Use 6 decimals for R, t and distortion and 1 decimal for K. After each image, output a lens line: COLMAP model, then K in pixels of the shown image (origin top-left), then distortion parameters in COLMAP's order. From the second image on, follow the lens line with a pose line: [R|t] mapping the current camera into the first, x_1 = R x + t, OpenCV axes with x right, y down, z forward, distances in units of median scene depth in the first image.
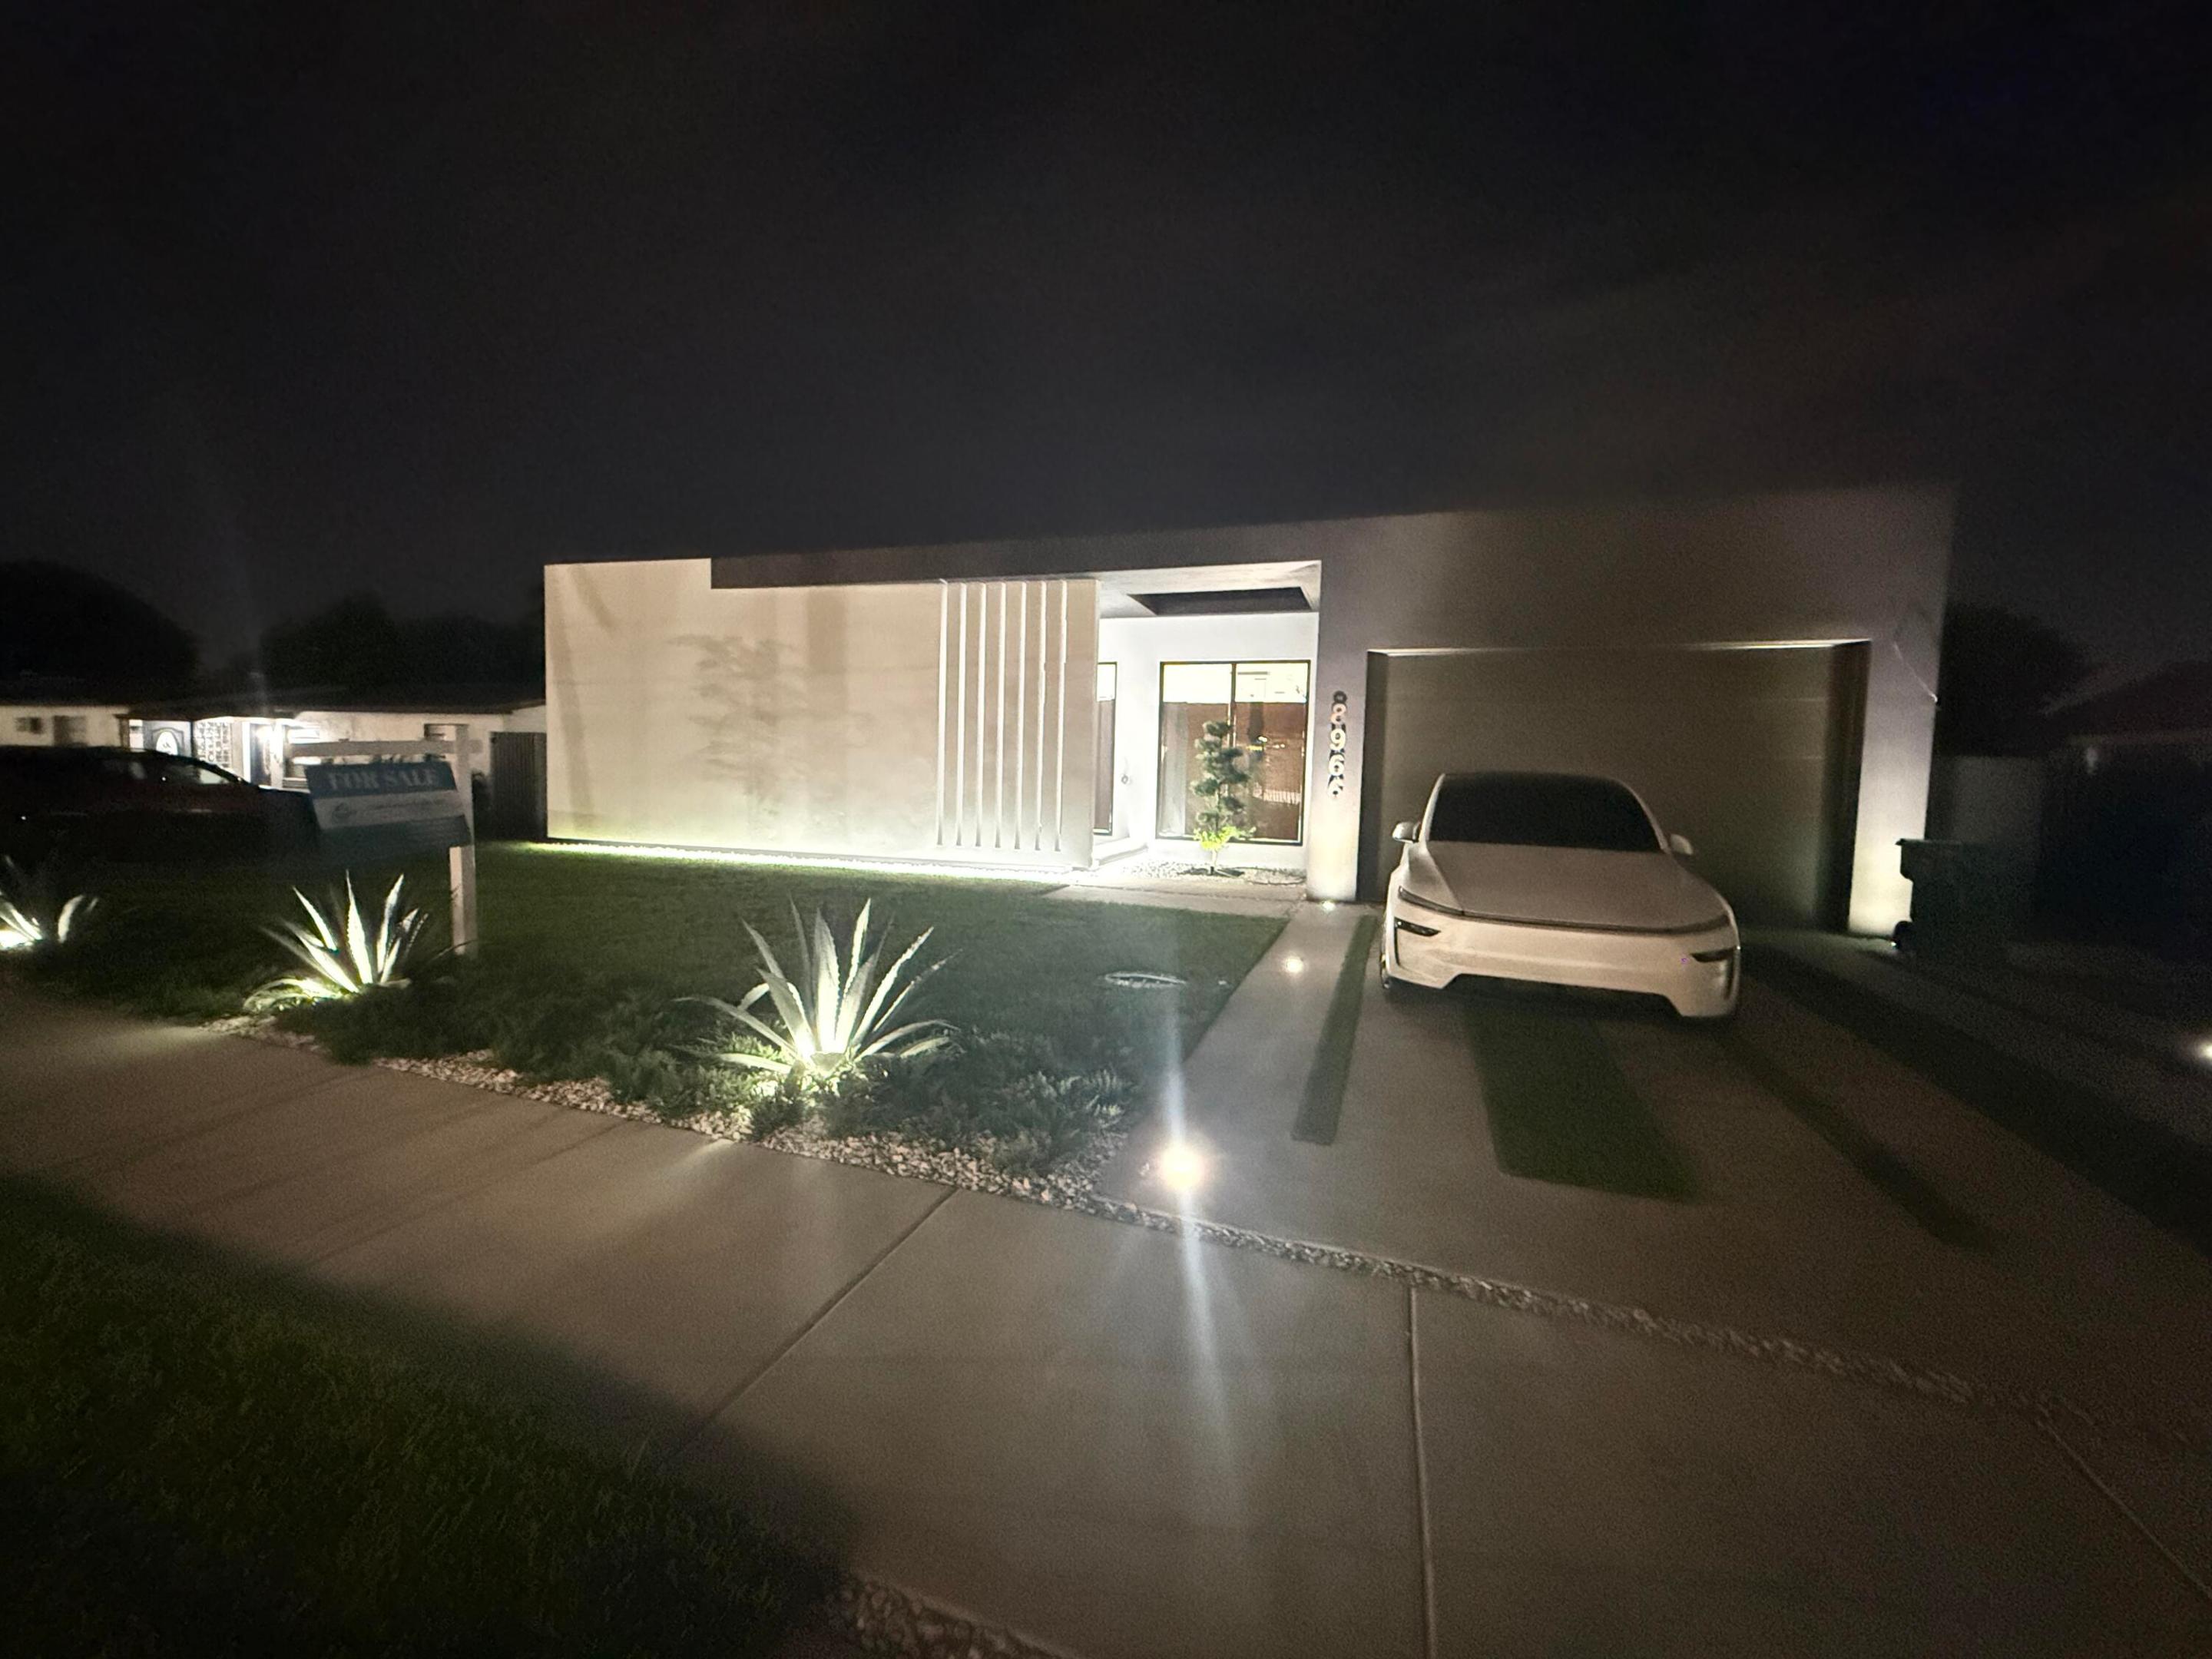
lens RADIAL K [[883.9, 0, 1106.0], [0, 883.9, 829.5], [0, 0, 1]] dist [0.000831, -0.000077]
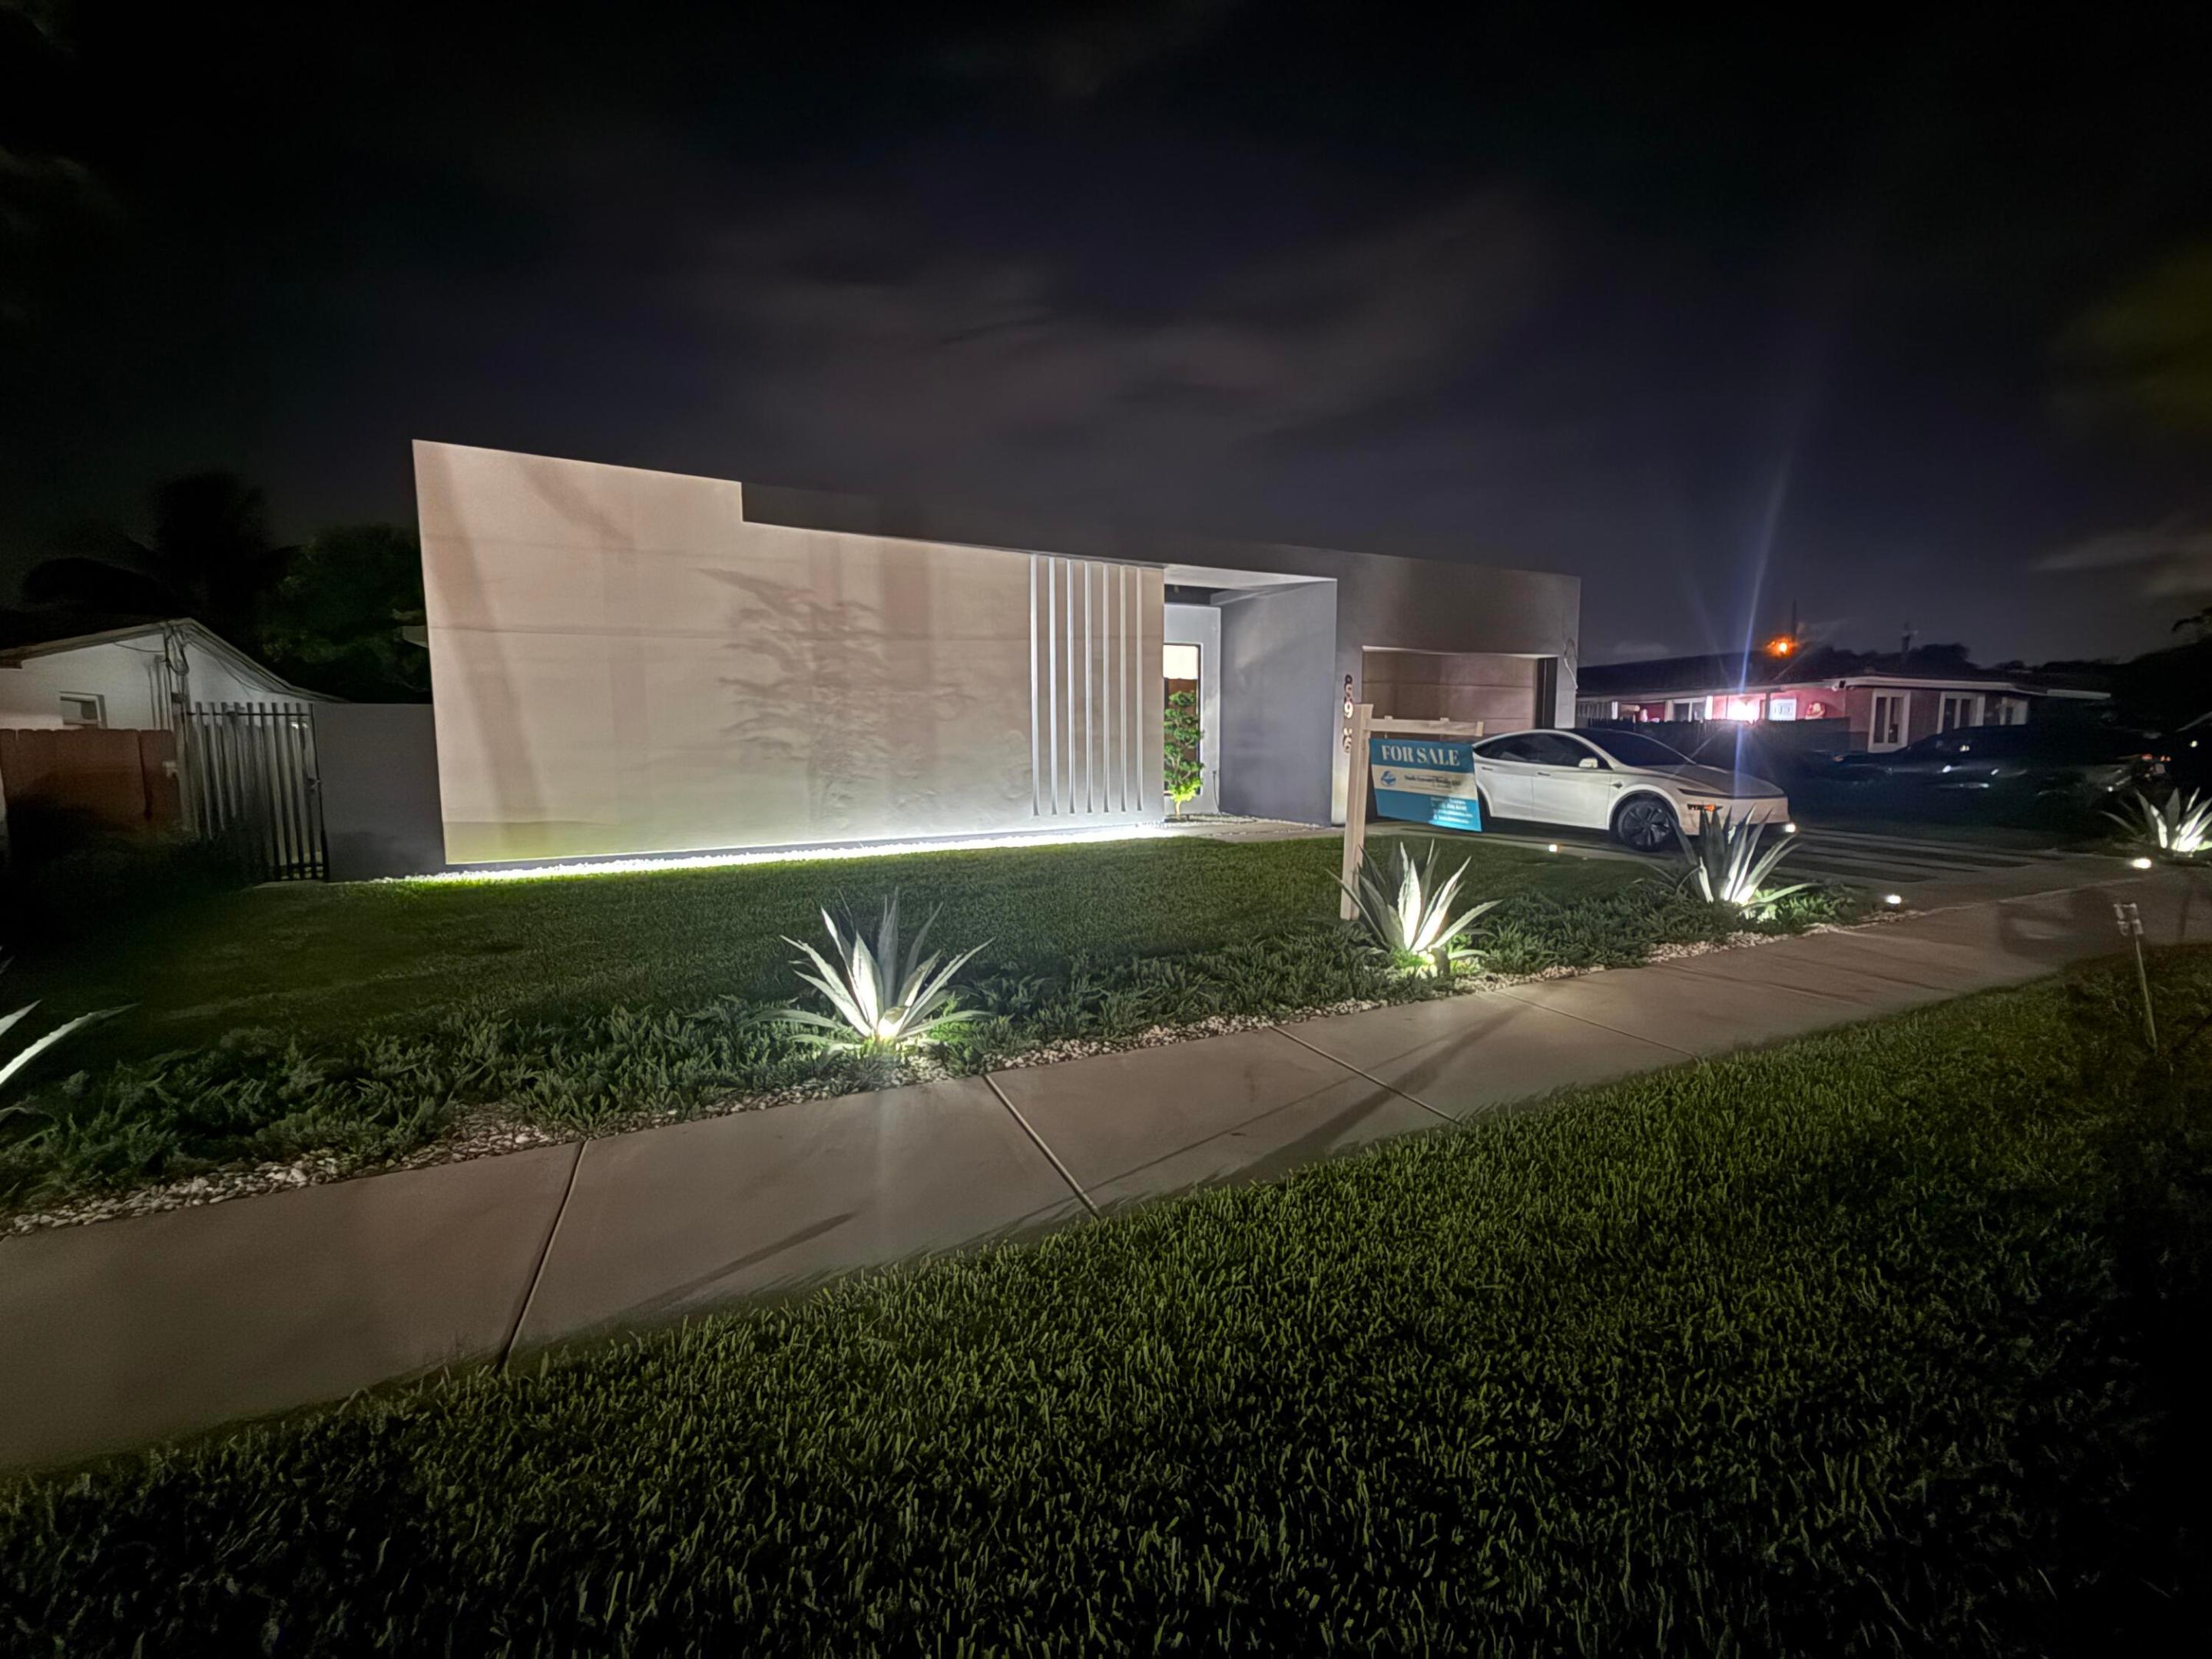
lens RADIAL K [[883.9, 0, 1106.0], [0, 883.9, 829.5], [0, 0, 1]] dist [0.000831, -0.000077]
pose [[0.703687, -0.100431, 0.703376, -0.809366], [0.075859, 0.994921, 0.066167, -0.026010], [-0.706449, 0.006797, 0.707732, 0.215404]]
